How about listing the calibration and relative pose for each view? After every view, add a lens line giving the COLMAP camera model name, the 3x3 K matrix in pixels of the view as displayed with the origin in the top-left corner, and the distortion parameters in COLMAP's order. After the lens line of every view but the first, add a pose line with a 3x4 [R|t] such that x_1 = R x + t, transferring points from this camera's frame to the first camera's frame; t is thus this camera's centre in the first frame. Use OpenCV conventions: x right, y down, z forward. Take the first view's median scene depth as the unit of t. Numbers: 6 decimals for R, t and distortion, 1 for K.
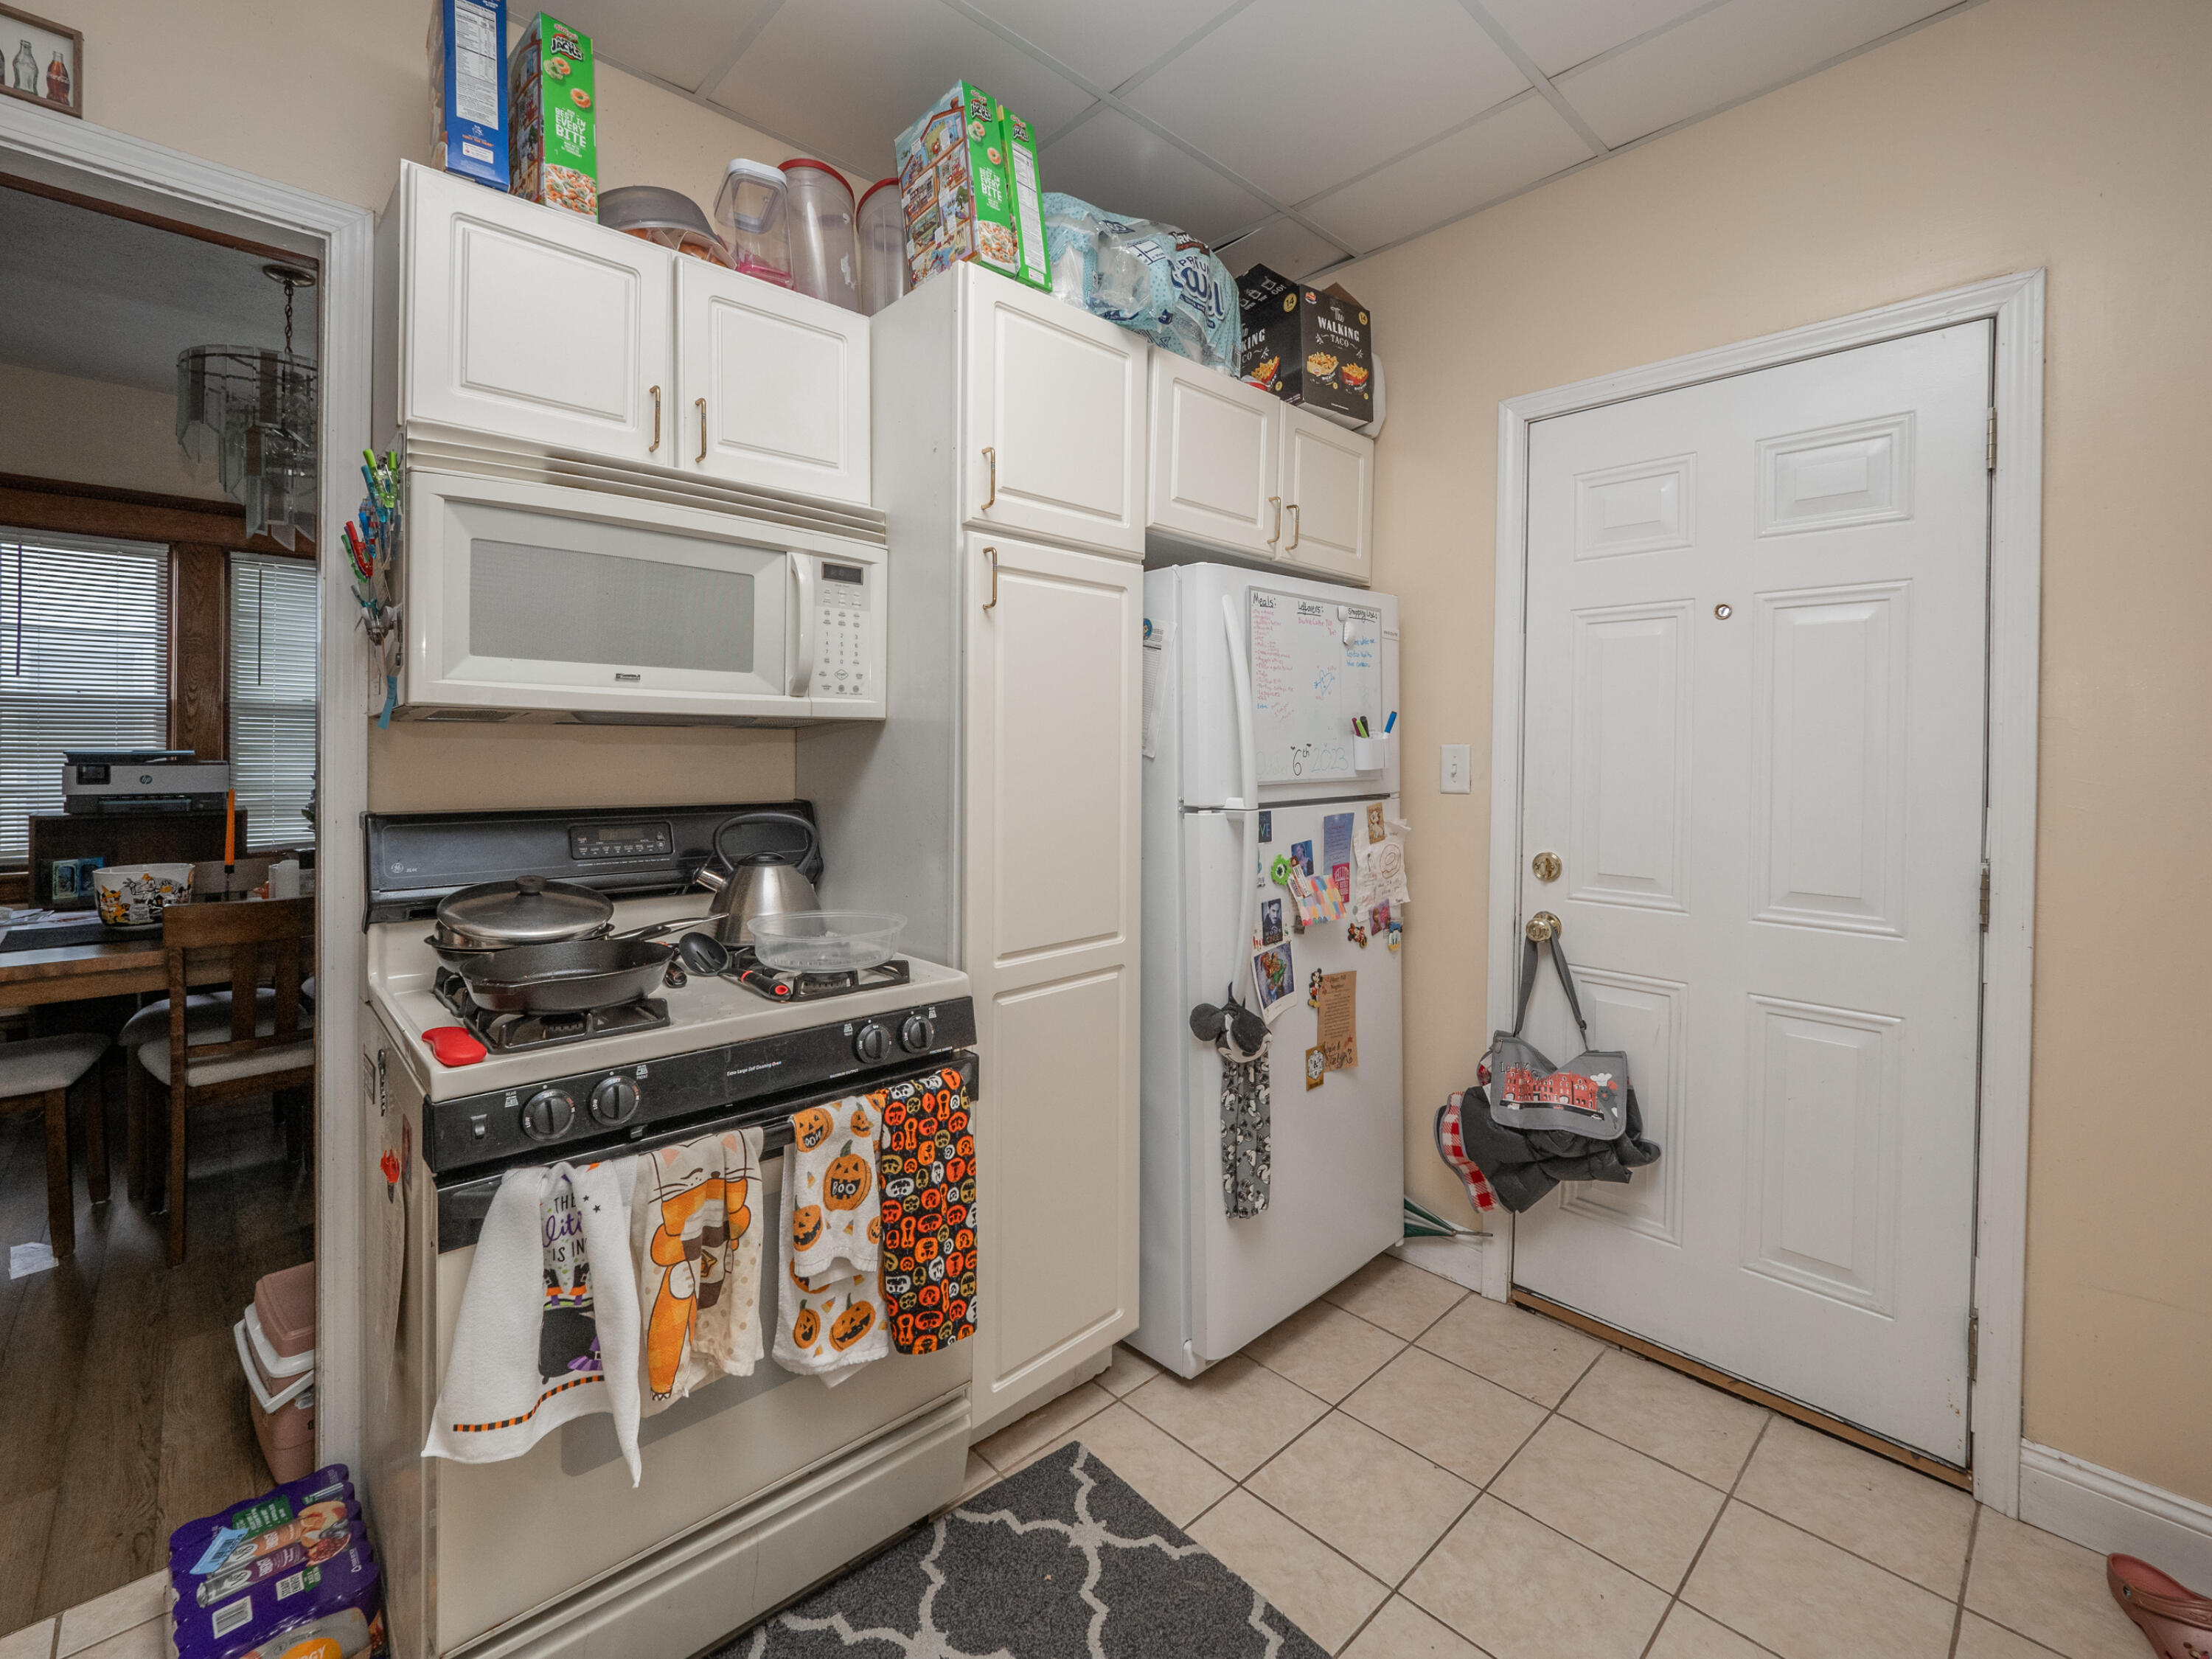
lens RADIAL K [[992.1, 0, 1094.9], [0, 992.1, 758.6], [0, 0, 1]] dist [-0.024324, -0.000263]
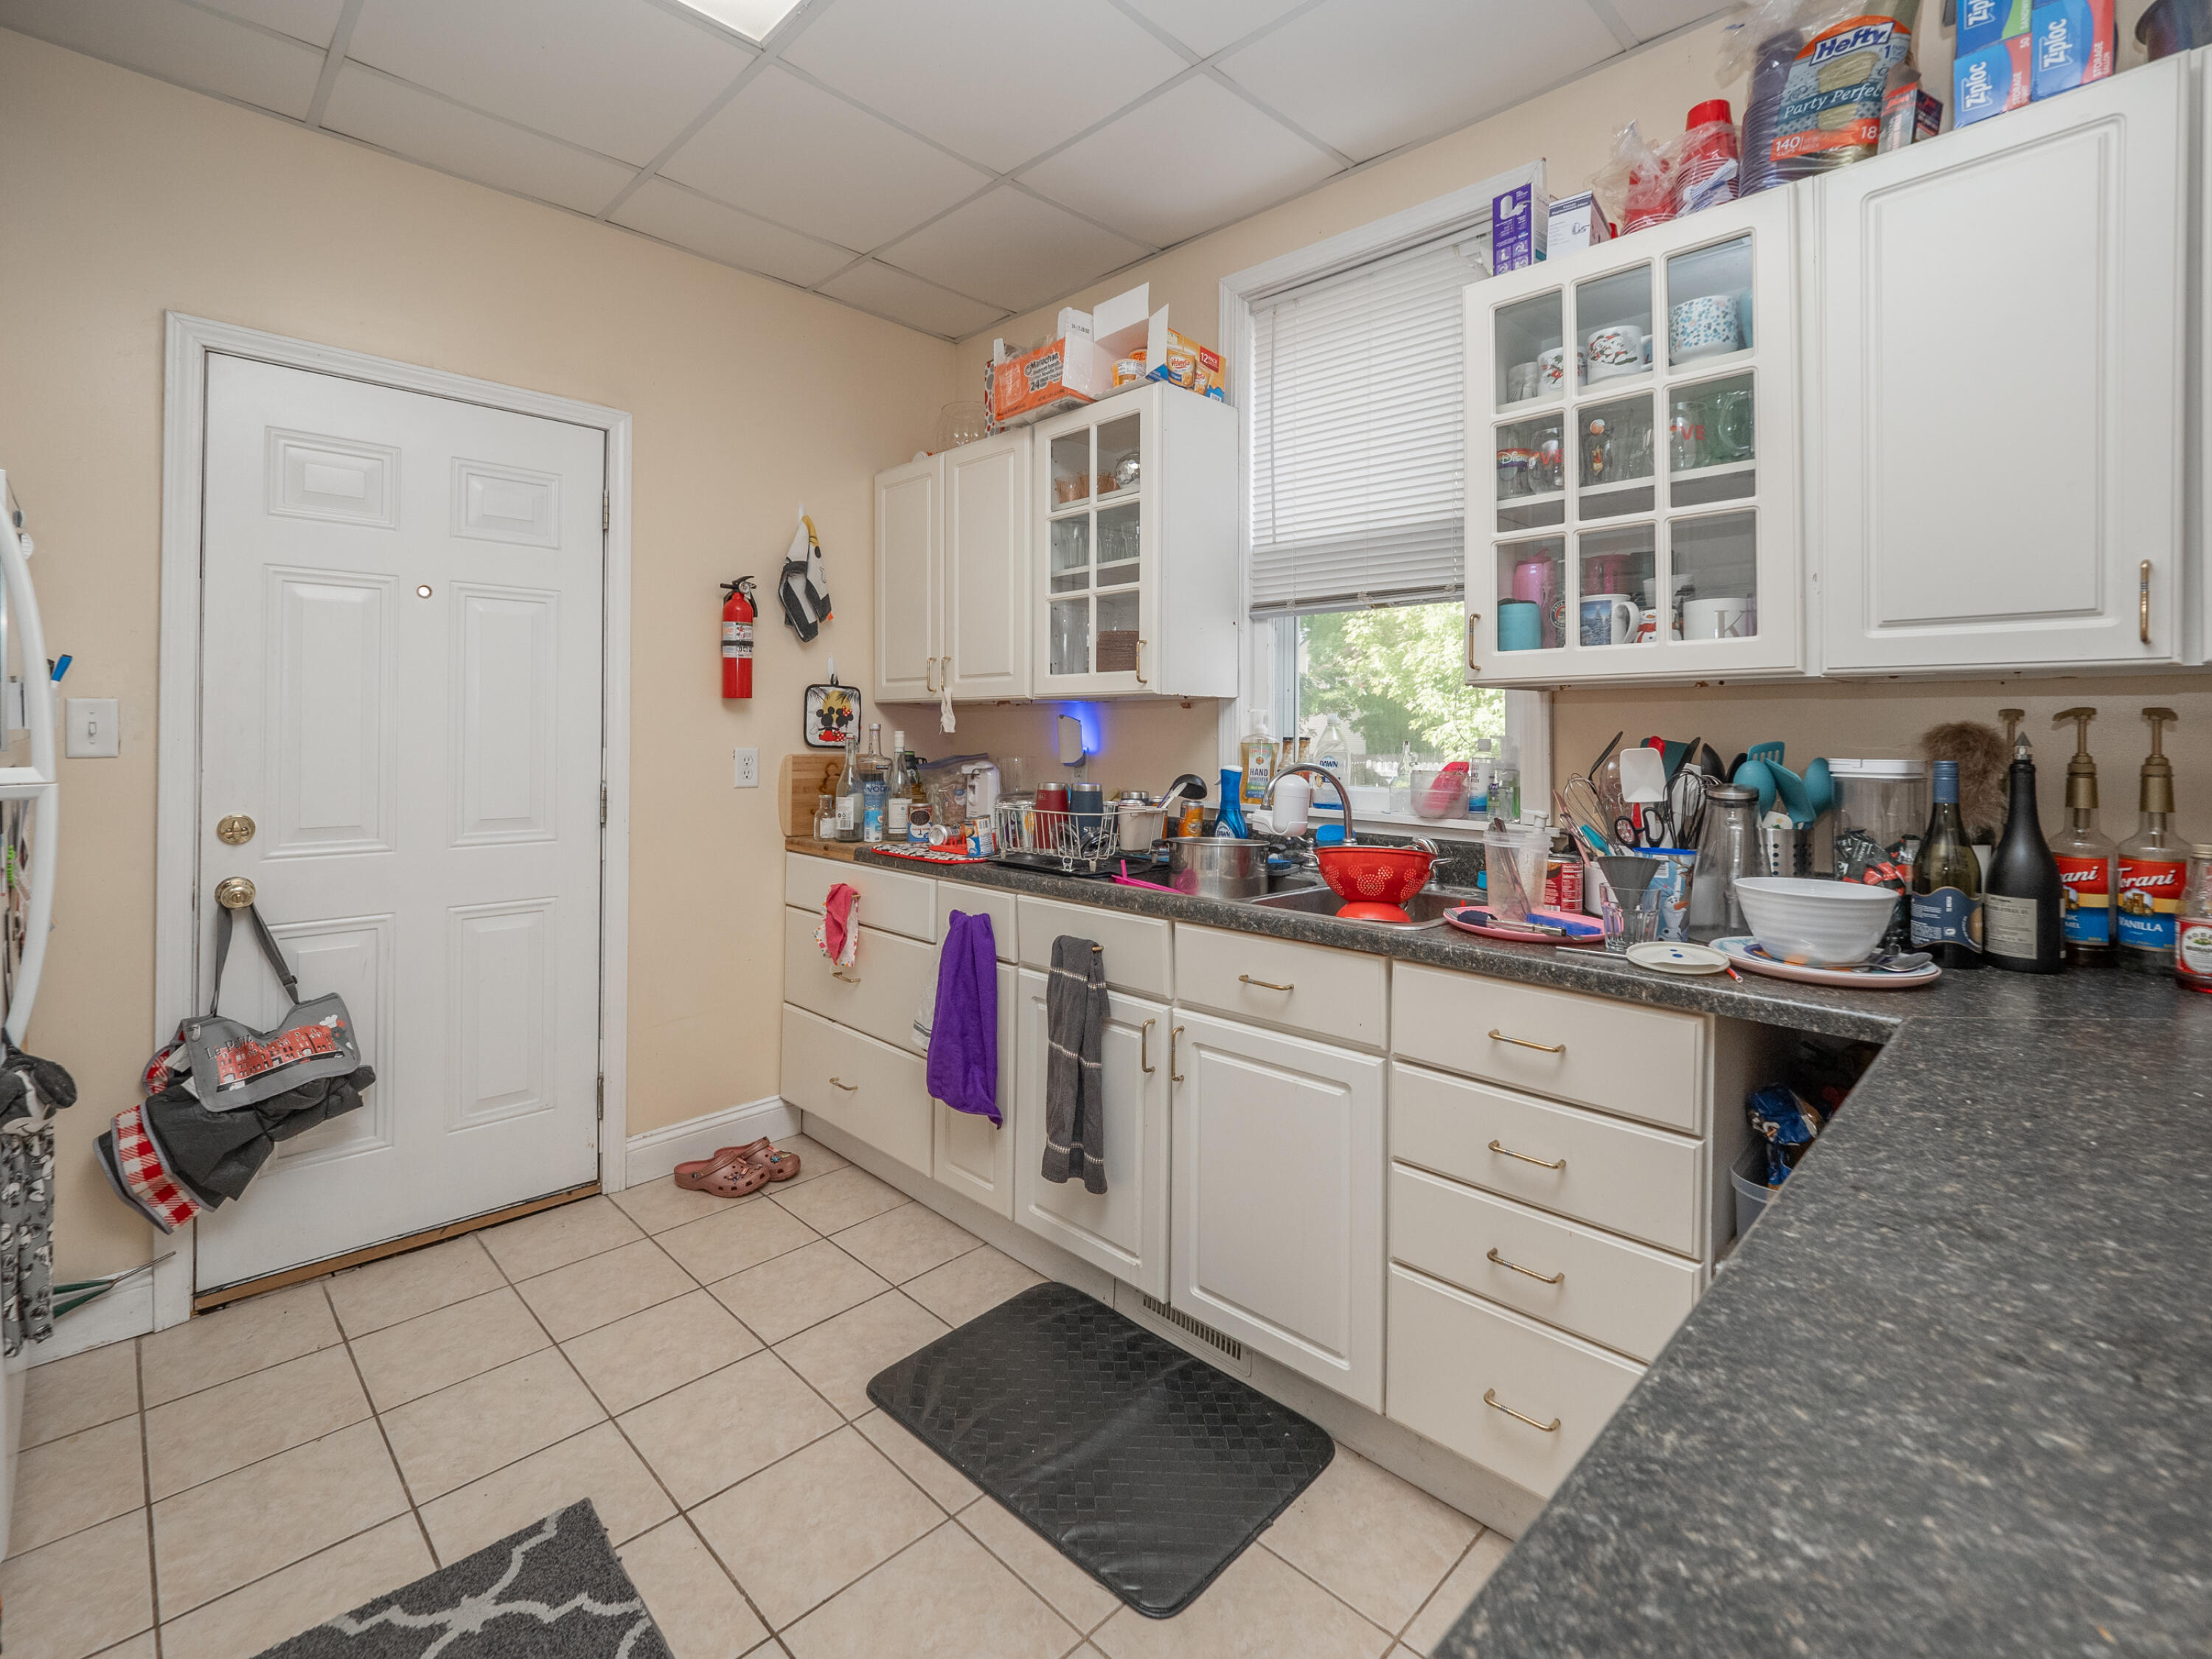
lens RADIAL K [[992.1, 0, 1094.9], [0, 992.1, 758.6], [0, 0, 1]] dist [-0.024324, -0.000263]
pose [[-0.058780, -0.040092, 0.997466, -0.552862], [0.003855, 0.999177, 0.040388, 0.006351], [-0.998264, 0.006219, -0.058577, 0.241303]]
